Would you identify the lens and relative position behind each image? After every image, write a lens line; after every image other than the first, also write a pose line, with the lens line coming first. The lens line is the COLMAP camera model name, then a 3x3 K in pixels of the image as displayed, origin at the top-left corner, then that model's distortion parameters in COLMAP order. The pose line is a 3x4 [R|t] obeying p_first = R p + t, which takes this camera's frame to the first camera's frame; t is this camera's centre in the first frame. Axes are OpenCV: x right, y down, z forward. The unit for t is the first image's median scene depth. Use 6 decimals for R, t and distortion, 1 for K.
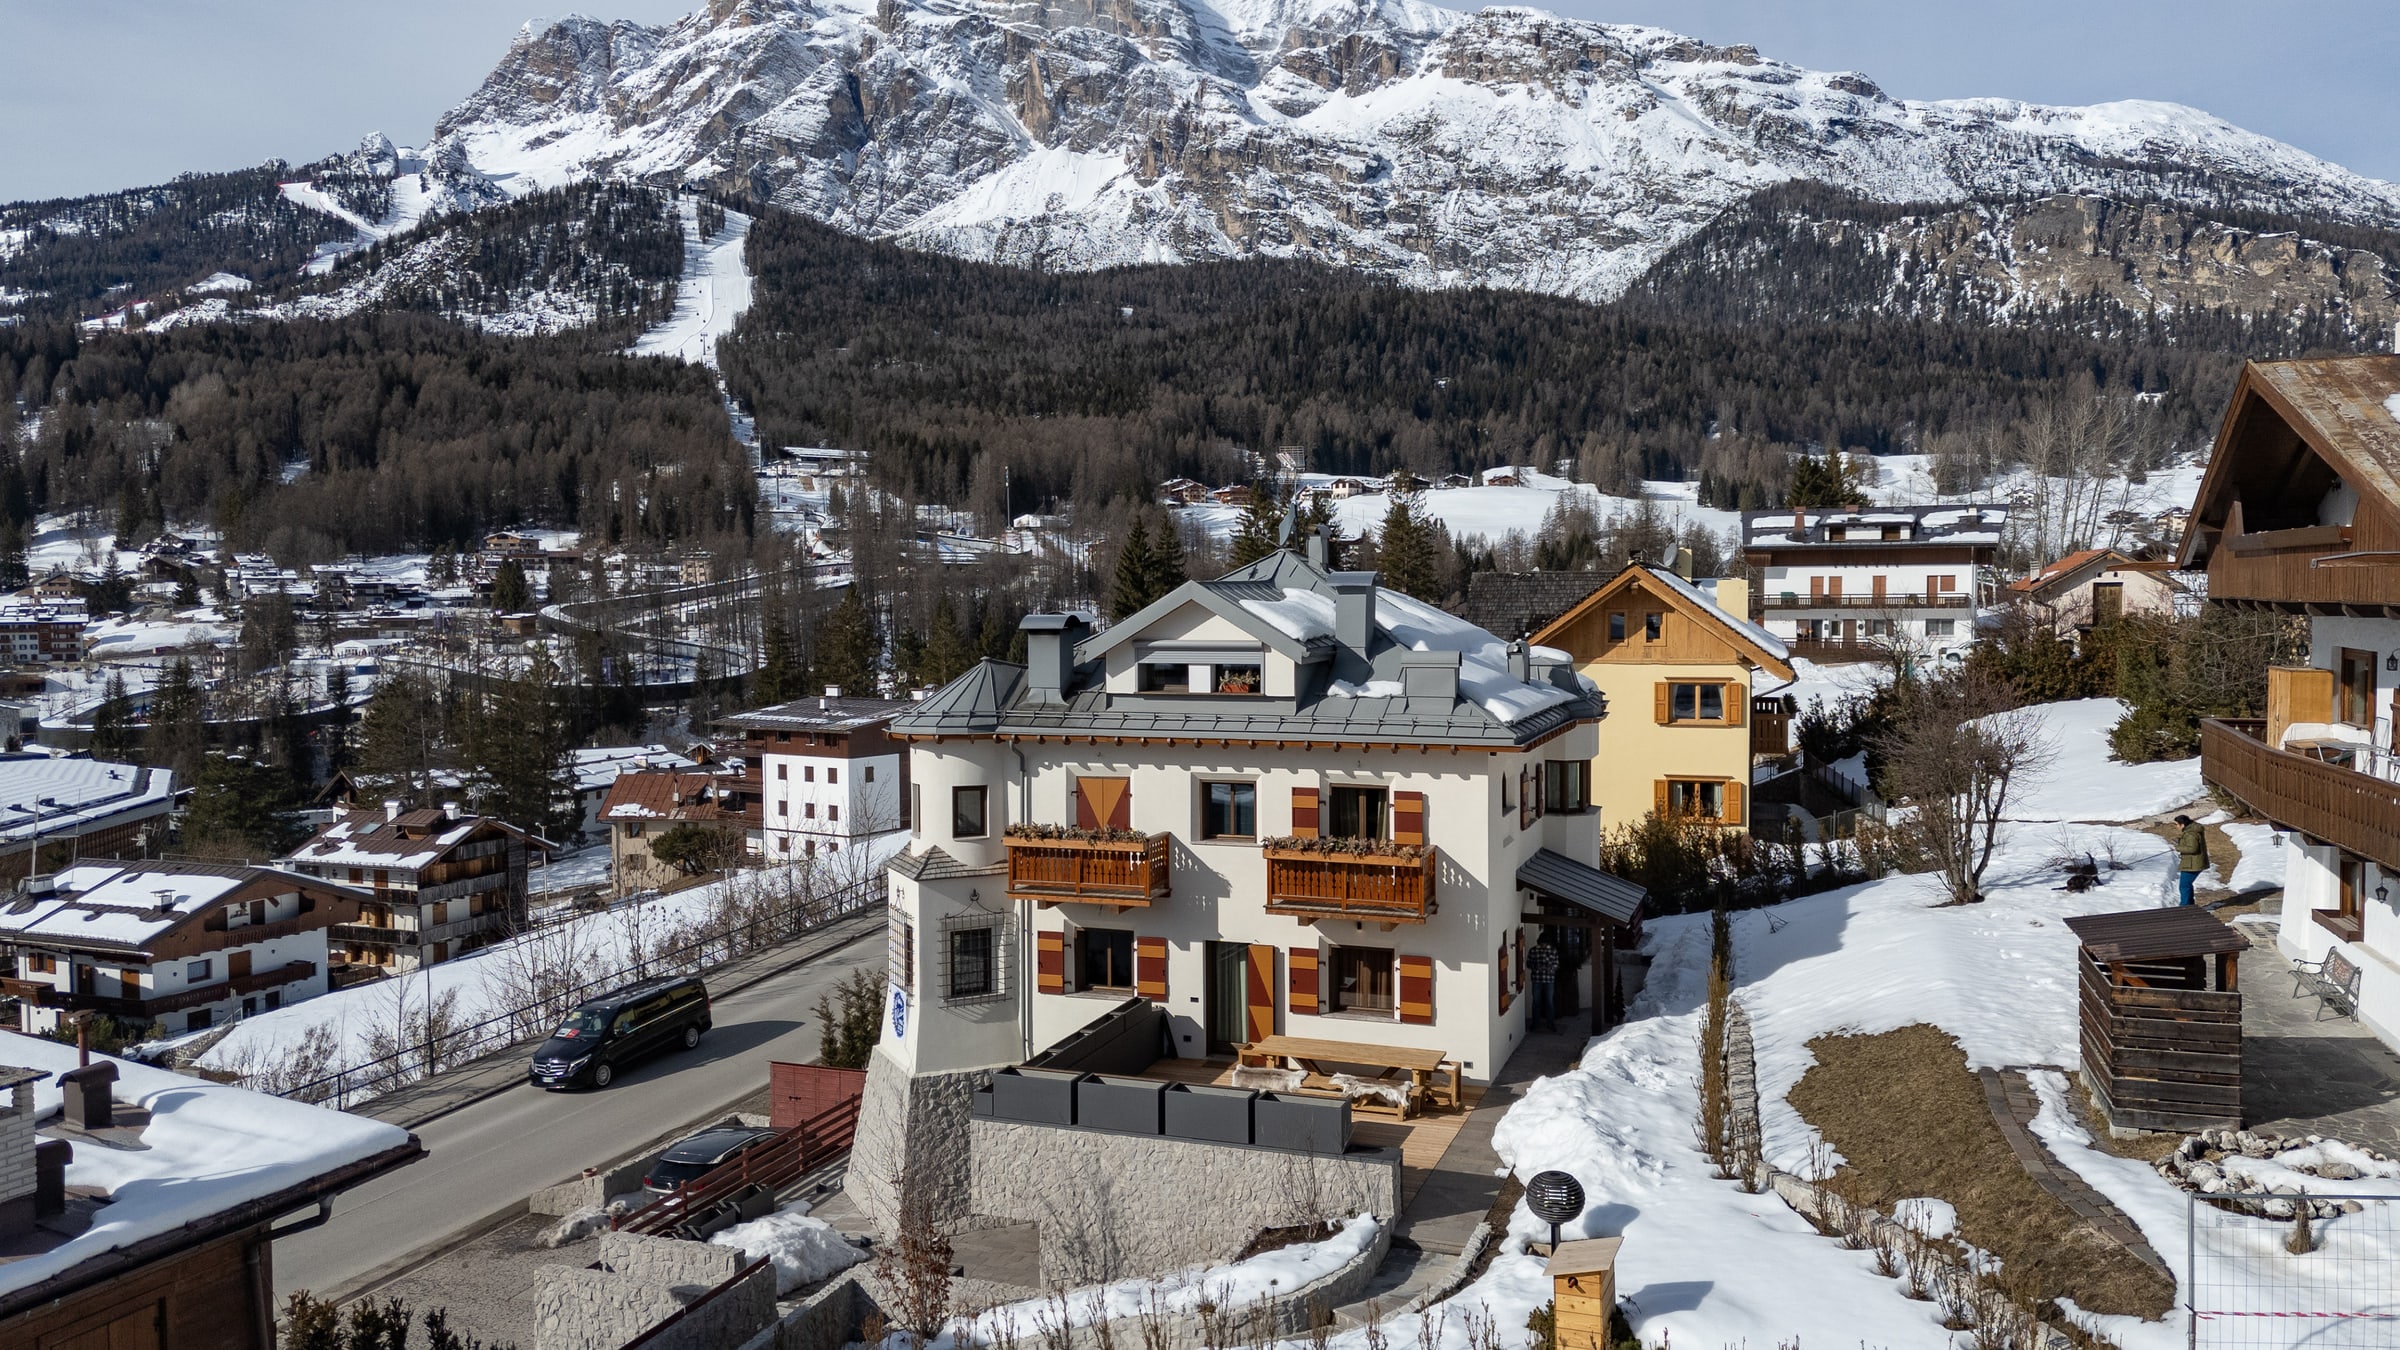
lens RADIAL K [[1757.2, 0, 1209.7], [0, 1757.2, 674.5], [0, 0, 1]] dist [0.056066, -0.018362]
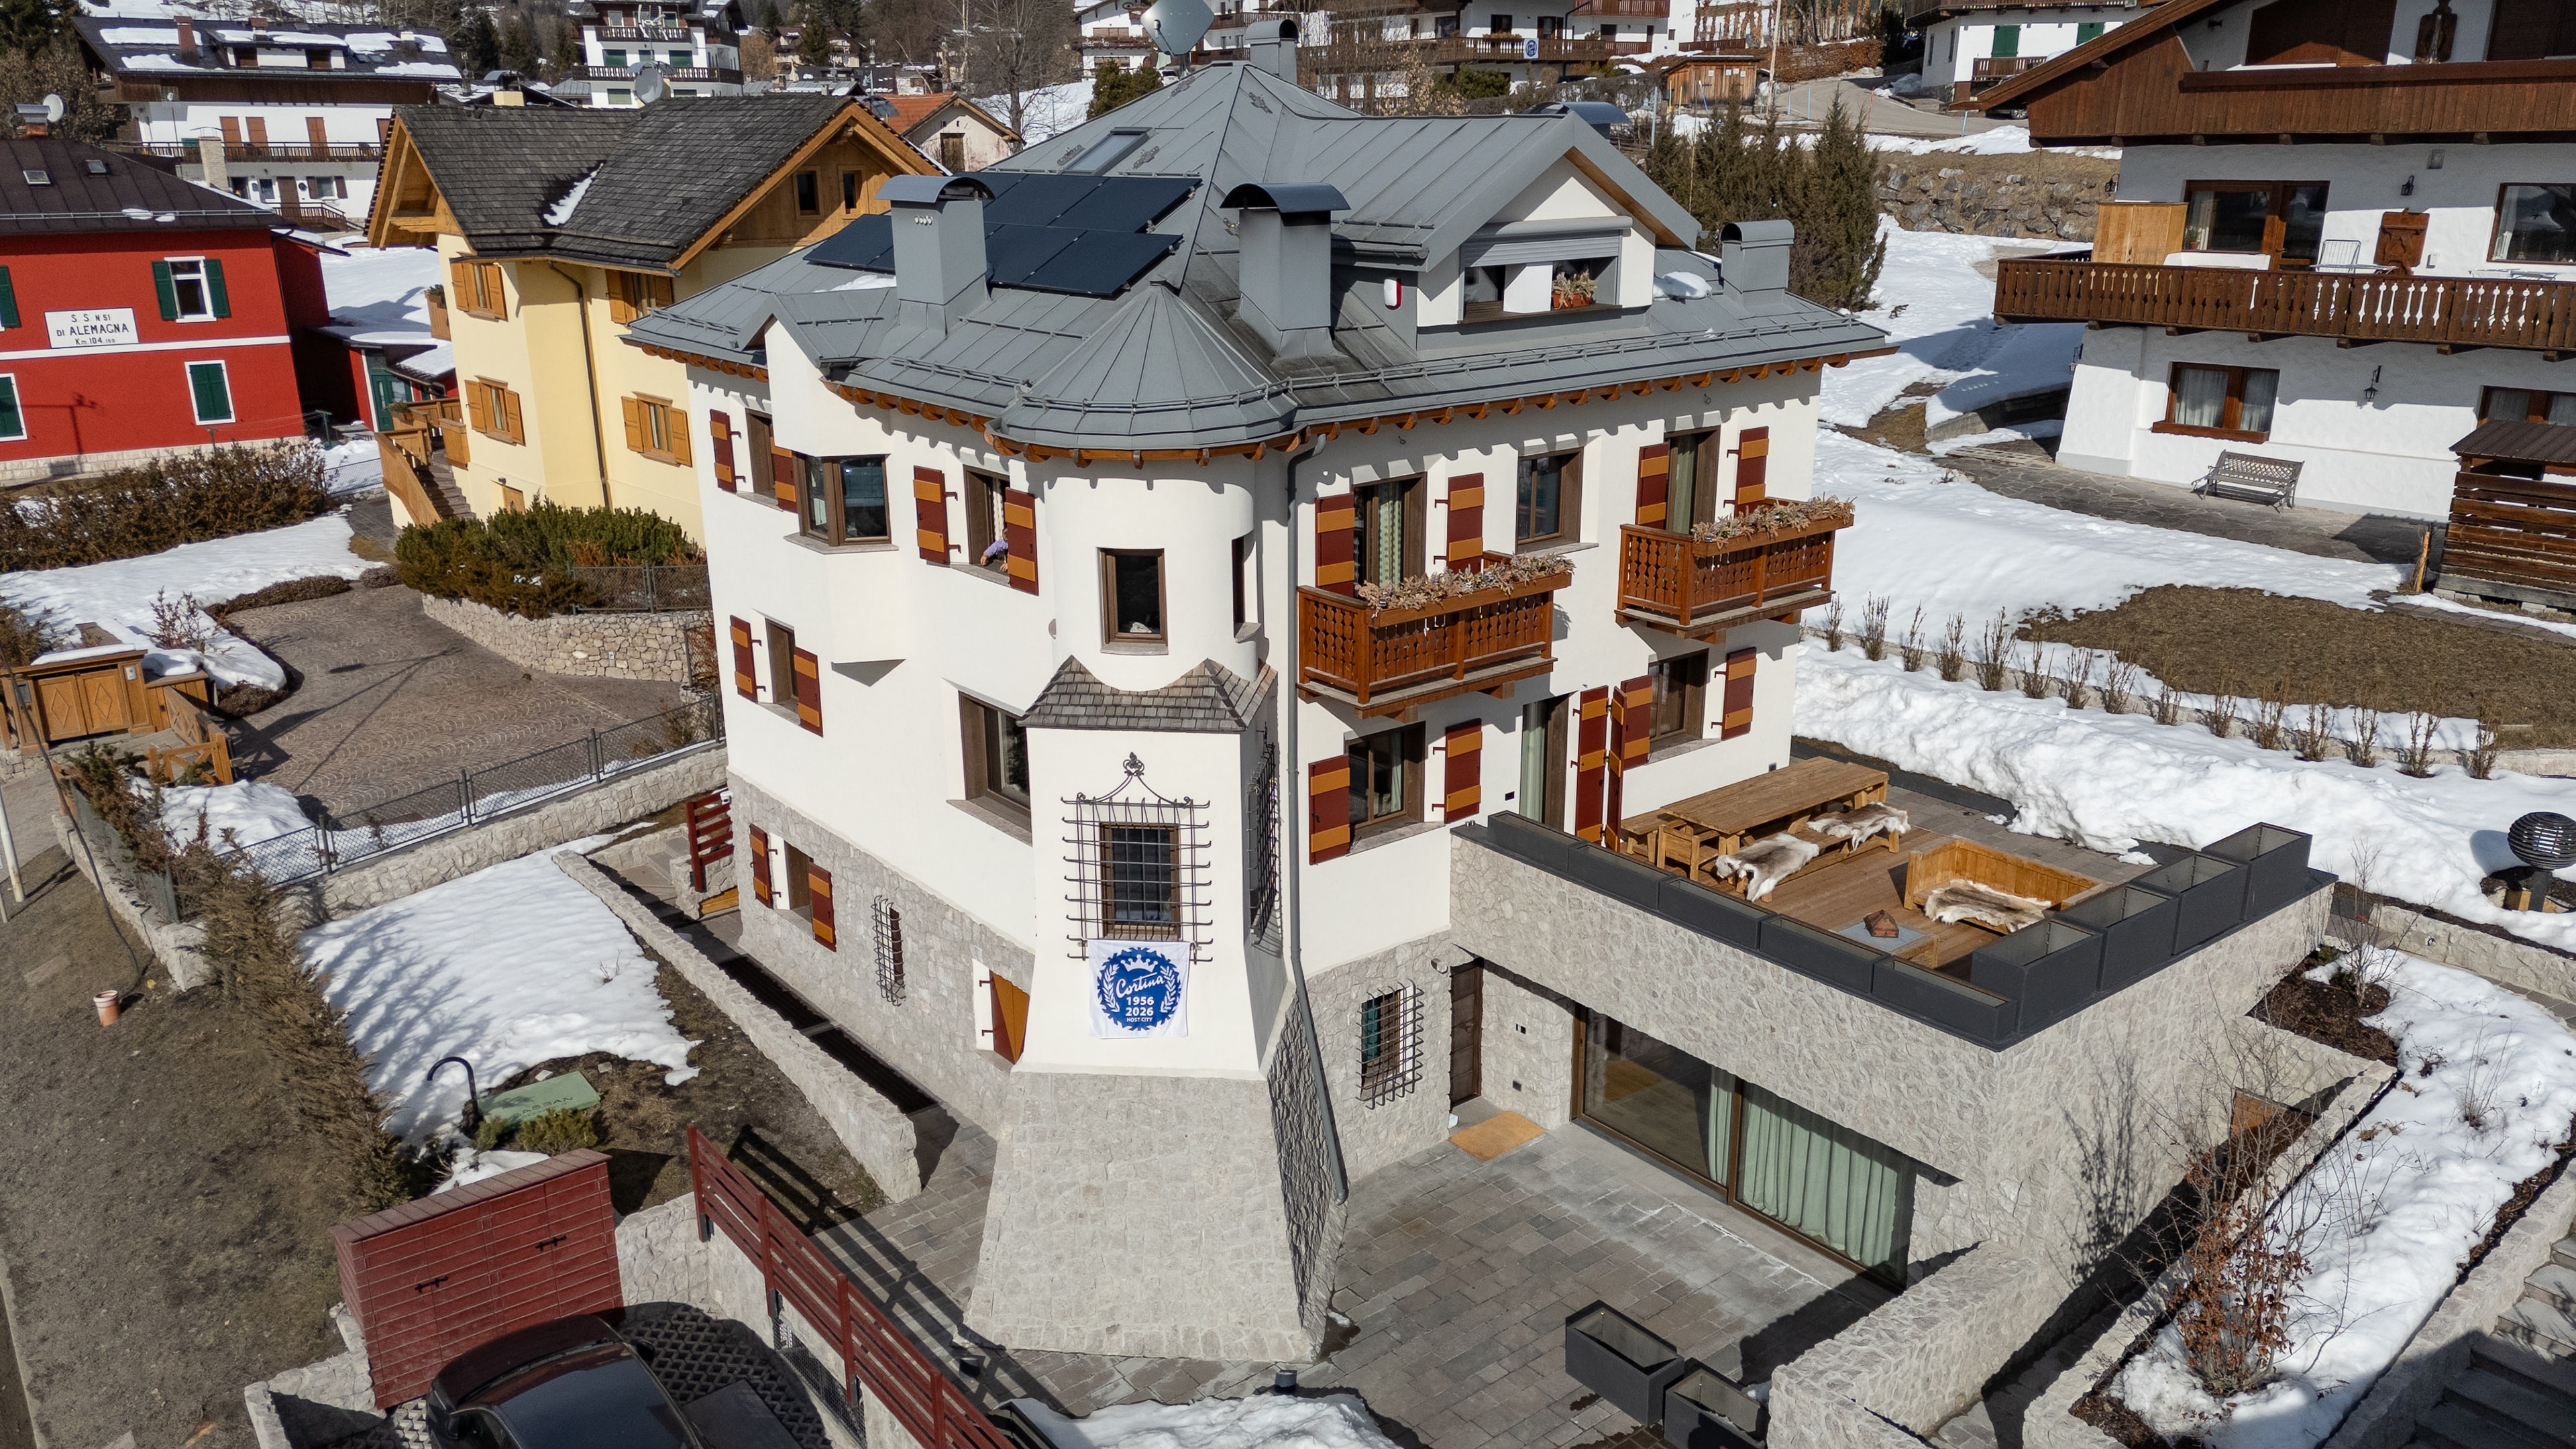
lens RADIAL K [[1886.0, 0, 1289.8], [0, 1886.0, 716.9], [0, 0, 1]] dist [0.056066, -0.018362]
pose [[0.521356, -0.249929, 0.815919, -0.152164], [0.043848, 0.962731, 0.266882, -0.008493], [-0.852212, -0.103364, 0.512884, 0.175885]]
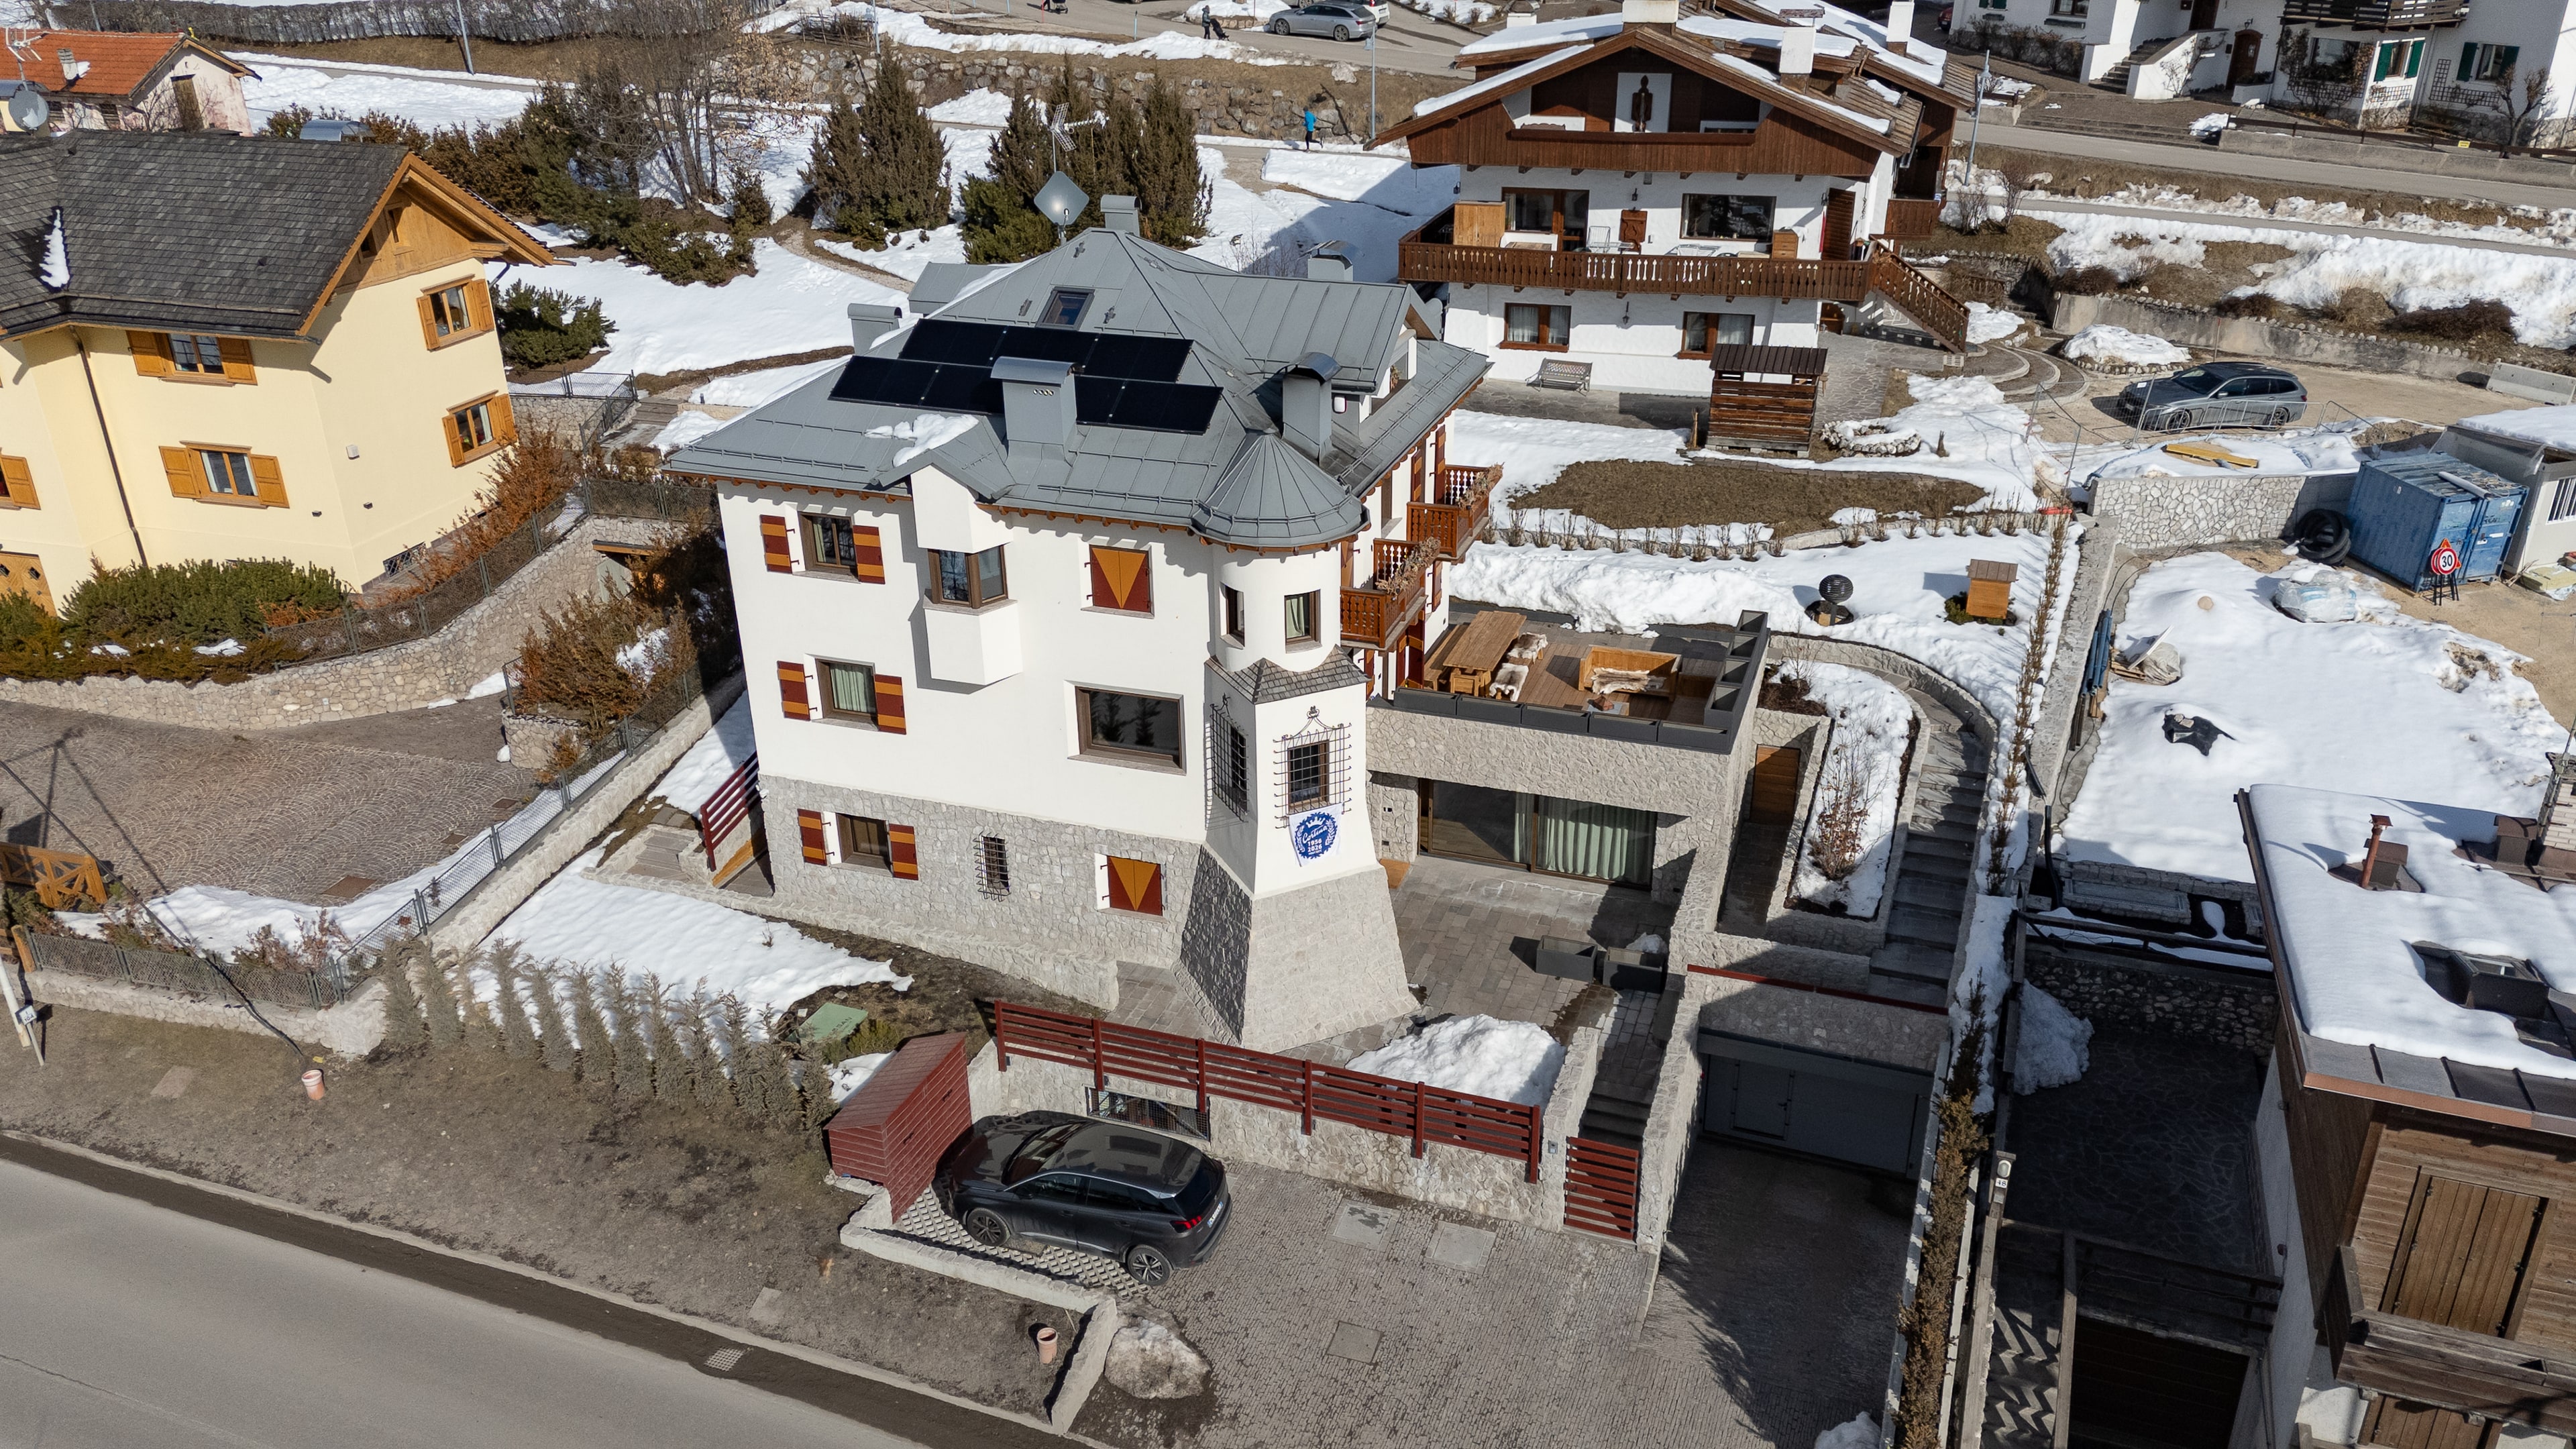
lens RADIAL K [[1886.0, 0, 1299.3], [0, 1886.0, 731.0], [0, 0, 1]] dist [0.056066, -0.018362]
pose [[-0.018182, -0.420713, 0.907012, -0.273920], [0.054879, 0.905374, 0.421053, -0.072330], [-0.998327, 0.057432, 0.006627, 0.261142]]
